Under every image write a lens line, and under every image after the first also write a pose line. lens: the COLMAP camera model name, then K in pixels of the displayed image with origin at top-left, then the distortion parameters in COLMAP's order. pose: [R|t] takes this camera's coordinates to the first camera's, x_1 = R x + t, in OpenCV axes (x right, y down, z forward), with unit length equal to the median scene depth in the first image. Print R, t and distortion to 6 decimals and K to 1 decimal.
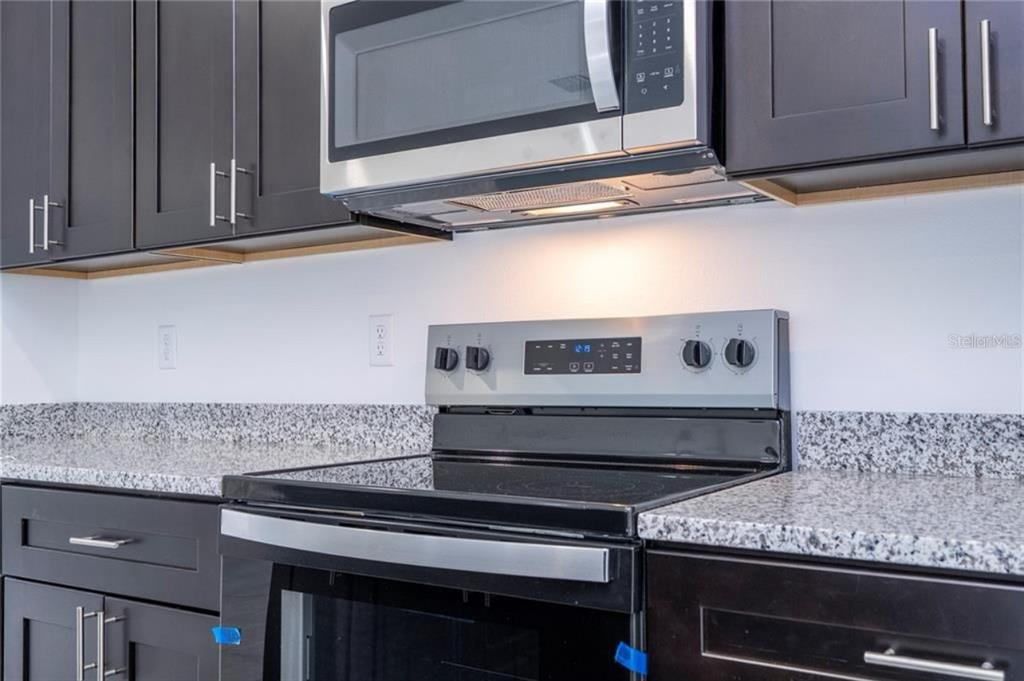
lens RADIAL K [[999.5, 0, 518.0], [0, 999.5, 347.8], [0, 0, 1]] dist [0.008341, 0.000000]
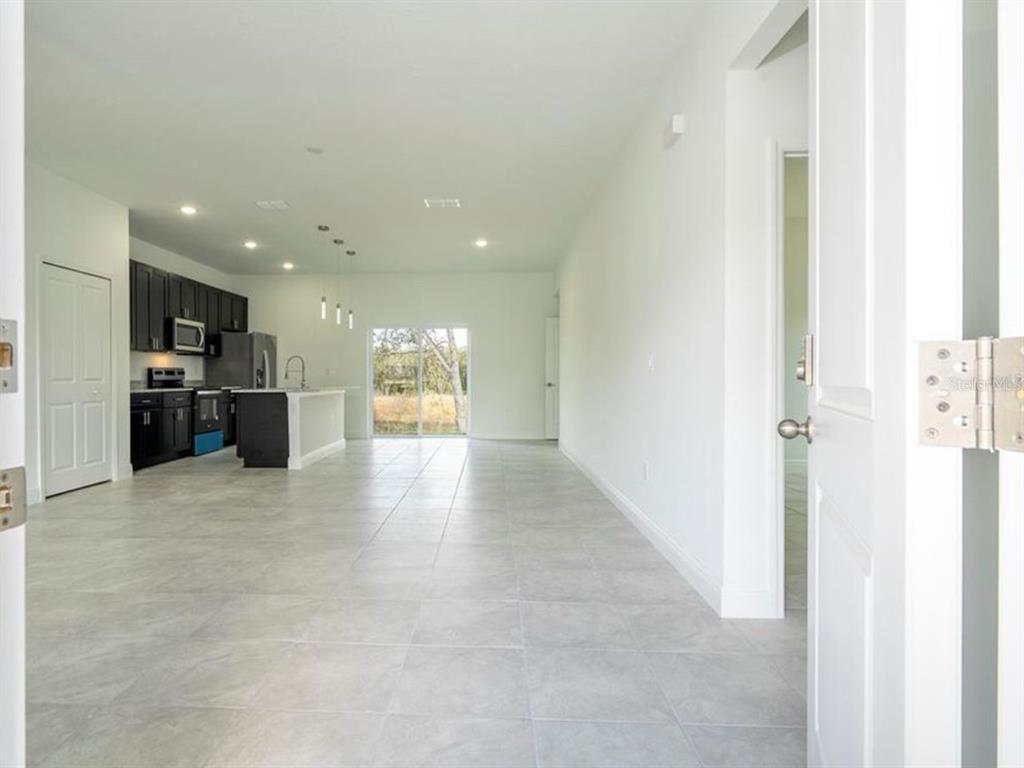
lens RADIAL K [[568.1, 0, 458.3], [0, 568.1, 377.7], [0, 0, 1]] dist [0.003936, 0.000646]
pose [[-0.512934, 0.011576, 0.858350, -4.340979], [-0.013195, 0.999685, -0.021368, 0.098817], [-0.858326, -0.022287, -0.512620, 1.257429]]
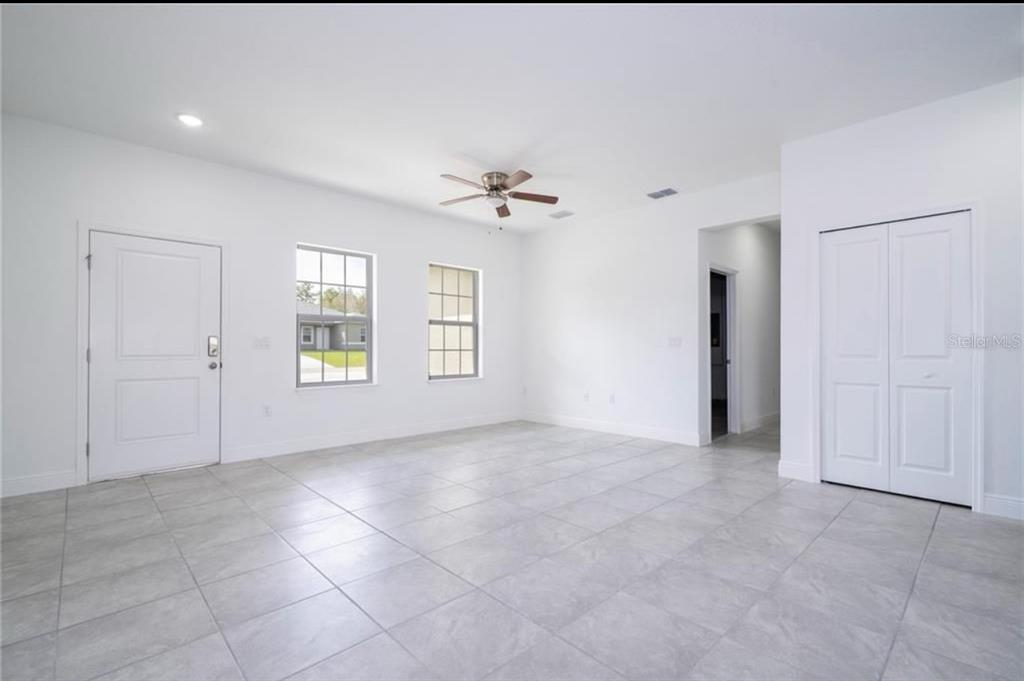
lens RADIAL K [[462.8, 0, 518.1], [0, 462.8, 349.3], [0, 0, 1]] dist [-0.001780, 0.000384]
pose [[0.978330, 0.014135, -0.206570, -2.151295], [-0.009356, 0.999666, 0.024094, 0.018402], [0.206841, -0.021639, 0.978135, -0.557277]]
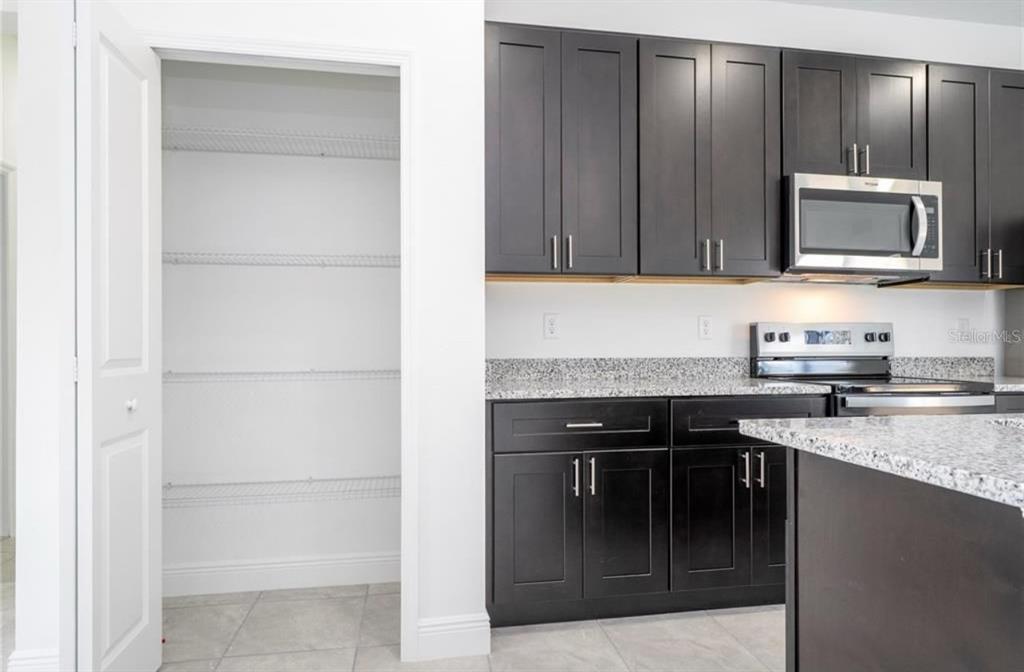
lens RADIAL K [[616.1, 0, 518.0], [0, 616.1, 339.7], [0, 0, 1]] dist [-0.000172, -0.002172]
pose [[0.718658, 0.016498, 0.695168, -1.564899], [-0.024319, 0.999703, 0.001416, 0.031015], [-0.694938, -0.017924, 0.718846, 0.385528]]
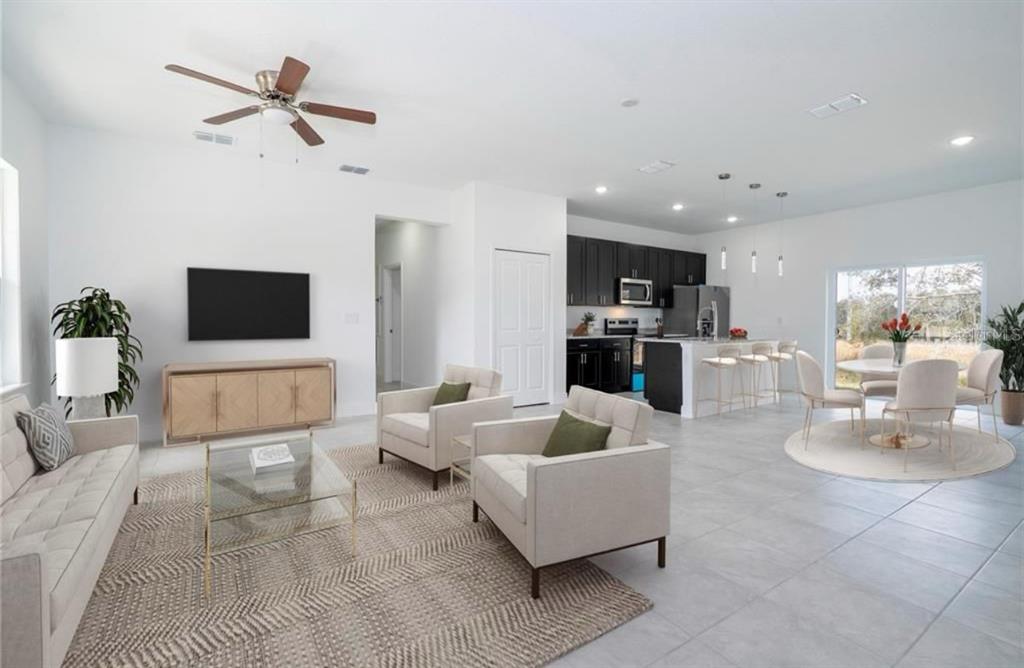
lens RADIAL K [[462.1, 0, 518.6], [0, 462.1, 329.1], [0, 0, 1]] dist [-0.002902, 0.002580]
pose [[0.369359, -0.003798, 0.929279, -3.981406], [-0.027609, 0.999505, 0.015059, 0.030103], [-0.928877, -0.031218, 0.369071, 0.322137]]
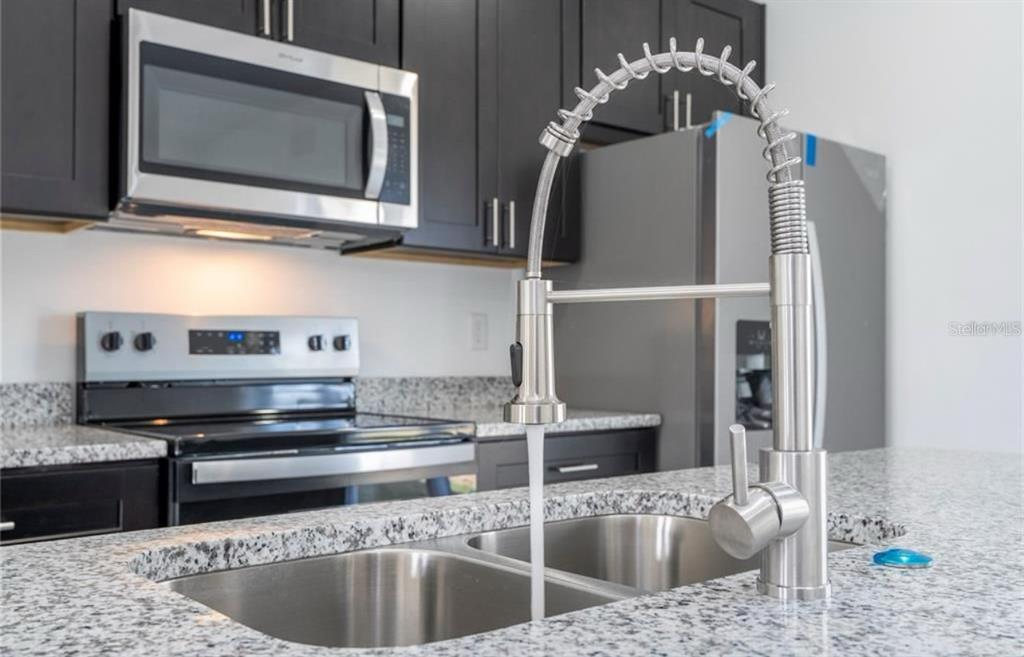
lens RADIAL K [[998.4, 0, 531.0], [0, 998.4, 339.2], [0, 0, 1]] dist [-0.001157, 0.000000]
pose [[0.257892, 0.023999, 0.965876, -1.113186], [-0.026786, 0.999485, -0.017682, 0.016784], [-0.965803, -0.021312, 0.258401, 0.235884]]
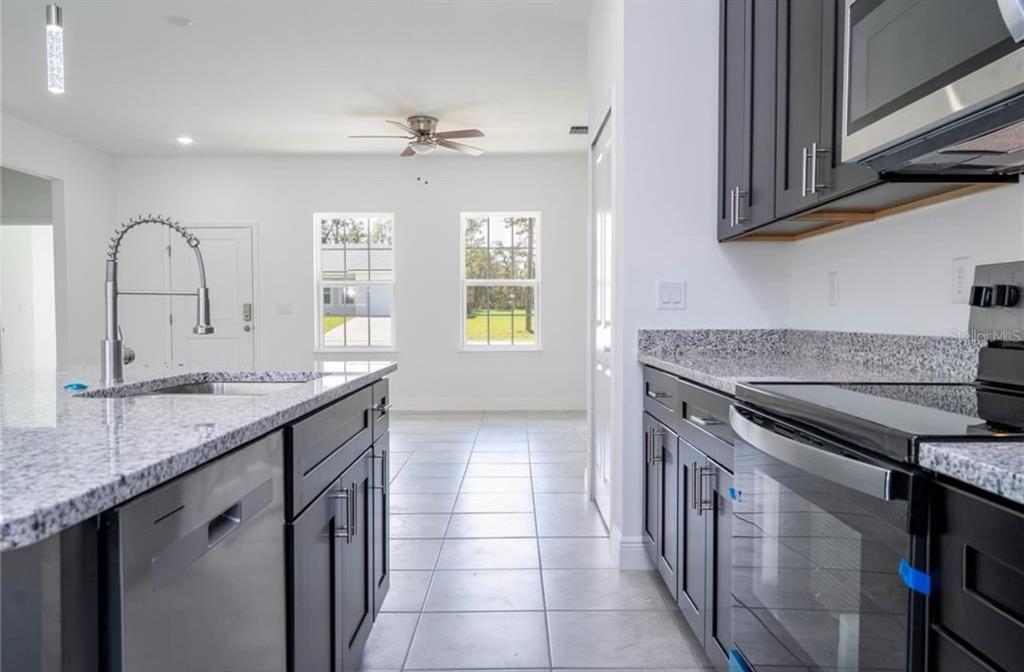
lens RADIAL K [[757.2, 0, 510.1], [0, 757.2, 335.7], [0, 0, 1]] dist [0.007026, -0.000736]
pose [[0.555946, 0.034603, -0.830498, 0.336652], [0.015014, 0.998552, 0.051655, 0.003759], [0.831083, -0.041186, 0.554622, 0.128122]]
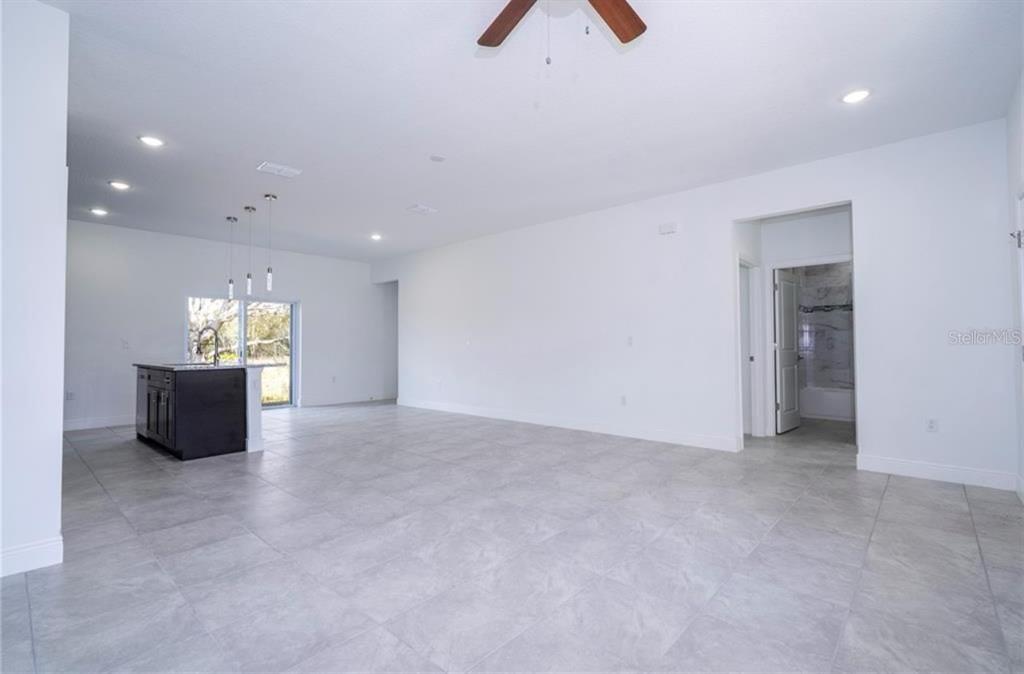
lens RADIAL K [[458.4, 0, 518.8], [0, 458.4, 336.7], [0, 0, 1]] dist [-0.000454, 0.000020]
pose [[-0.991575, 0.019671, 0.128031, -2.771572], [0.013668, 0.998773, -0.047593, 0.097071], [-0.128810, -0.045442, -0.990628, 2.625144]]
